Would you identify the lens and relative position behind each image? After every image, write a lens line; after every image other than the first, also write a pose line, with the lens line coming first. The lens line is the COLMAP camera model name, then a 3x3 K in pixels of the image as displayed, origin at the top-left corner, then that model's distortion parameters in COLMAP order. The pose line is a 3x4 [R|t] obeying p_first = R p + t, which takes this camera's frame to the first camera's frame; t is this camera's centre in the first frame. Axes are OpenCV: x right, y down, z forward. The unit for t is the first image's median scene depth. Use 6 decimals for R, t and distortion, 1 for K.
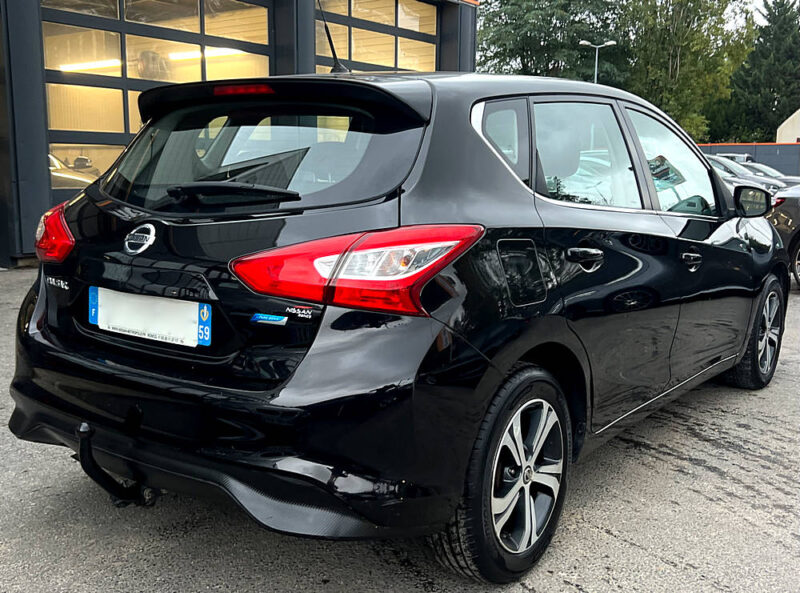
lens RADIAL K [[907.7, 0, 400.3], [0, 907.7, 297.4], [0, 0, 1]] dist [-0.025738, 0.000000]
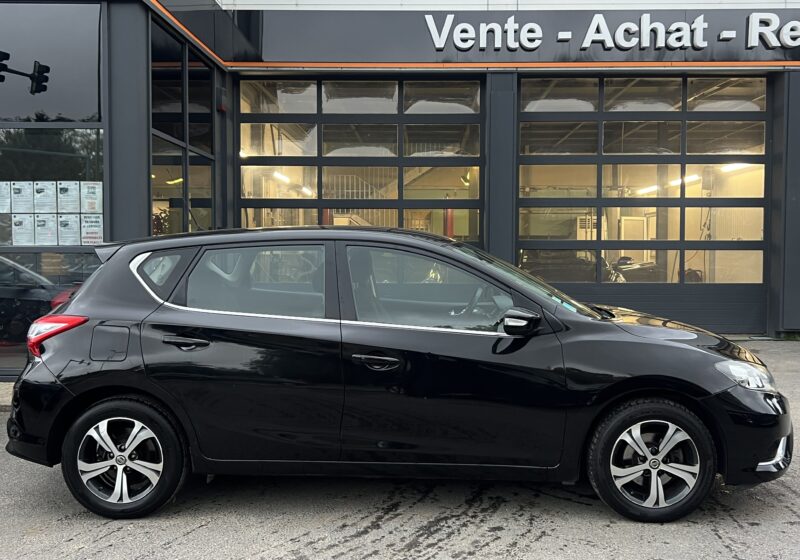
lens RADIAL K [[782.1, 0, 400.4], [0, 782.1, 279.0], [0, 0, 1]] dist [0.011547, 0.000000]
pose [[0.558822, 0.021729, -0.829003, 1.188759], [-0.121634, 0.990993, -0.056018, -0.096611], [0.820319, 0.132139, 0.556432, 0.372383]]
